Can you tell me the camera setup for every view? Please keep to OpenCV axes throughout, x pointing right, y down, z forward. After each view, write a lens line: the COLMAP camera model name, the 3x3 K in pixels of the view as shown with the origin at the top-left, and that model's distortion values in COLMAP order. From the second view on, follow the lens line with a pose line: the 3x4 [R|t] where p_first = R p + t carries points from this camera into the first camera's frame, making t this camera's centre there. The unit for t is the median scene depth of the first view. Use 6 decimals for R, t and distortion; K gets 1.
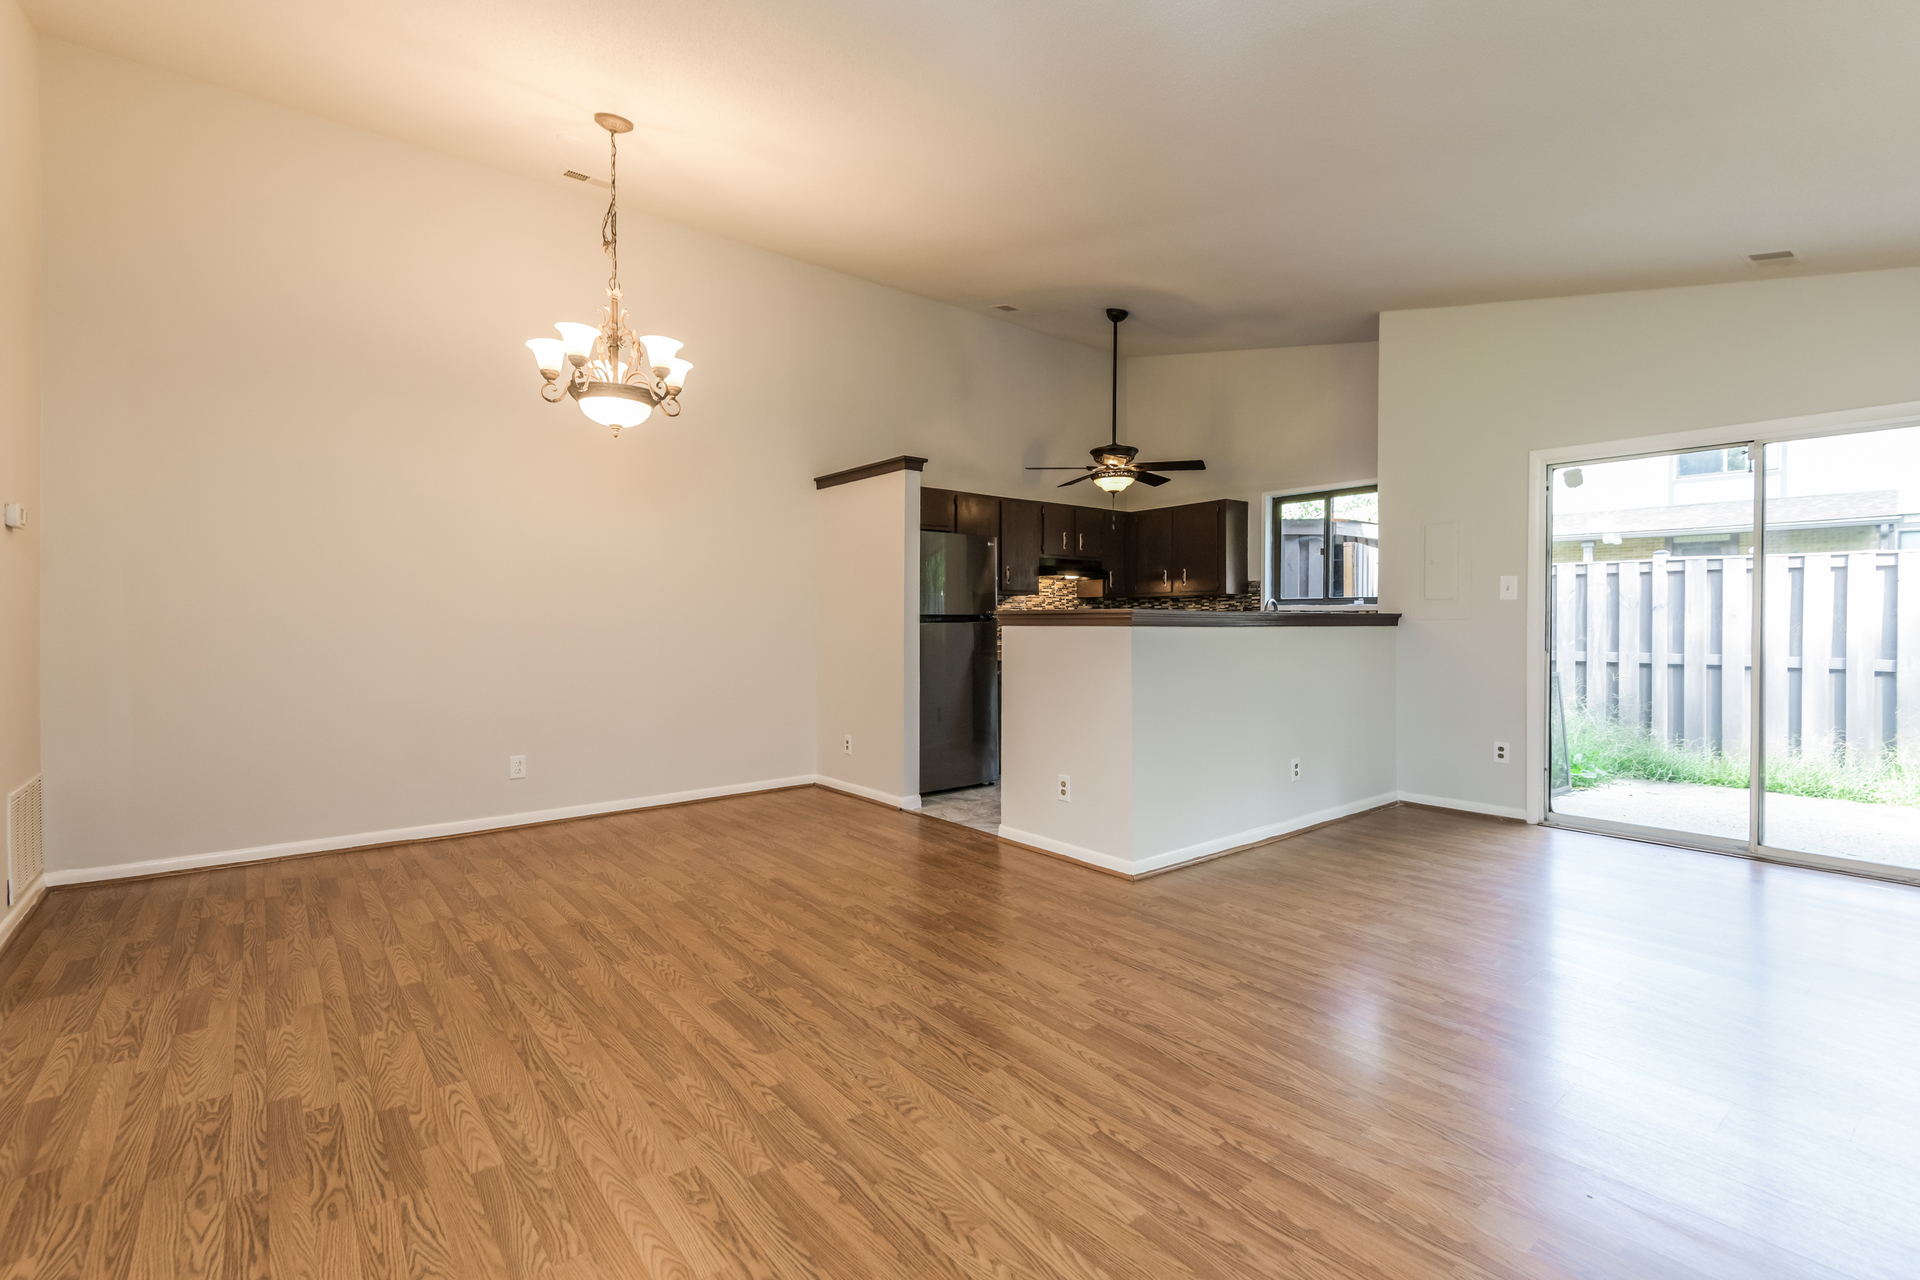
lens RADIAL K [[878.7, 0, 967.7], [0, 878.7, 632.1], [0, 0, 1]] dist [-0.005907, -0.000986]
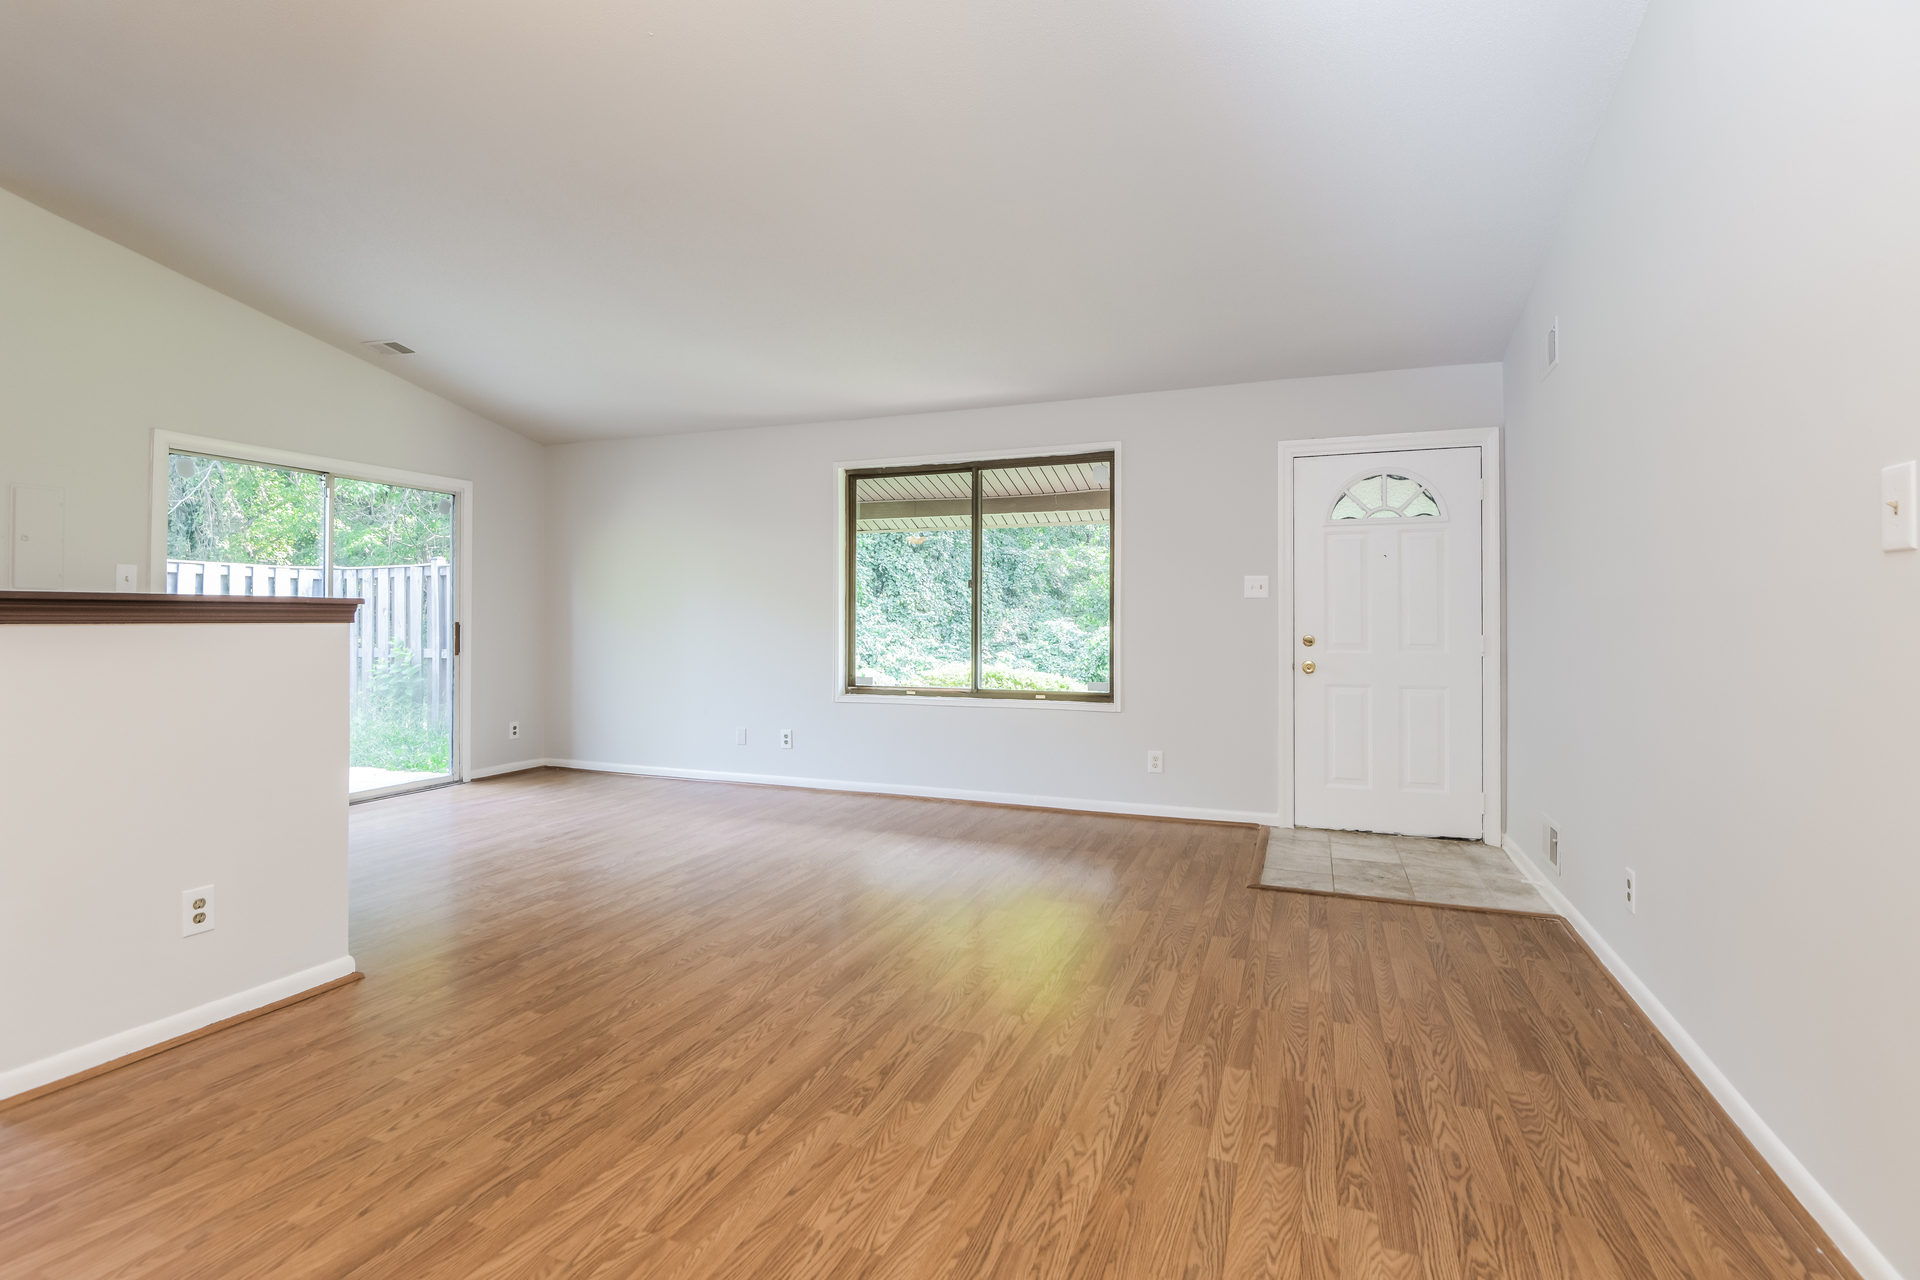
lens RADIAL K [[878.7, 0, 966.7], [0, 878.7, 621.9], [0, 0, 1]] dist [-0.005907, -0.000986]
pose [[-0.491312, -0.011934, 0.870902, -1.109711], [0.006543, 0.999827, 0.017392, -0.028116], [-0.870959, 0.014243, -0.491149, 1.499846]]
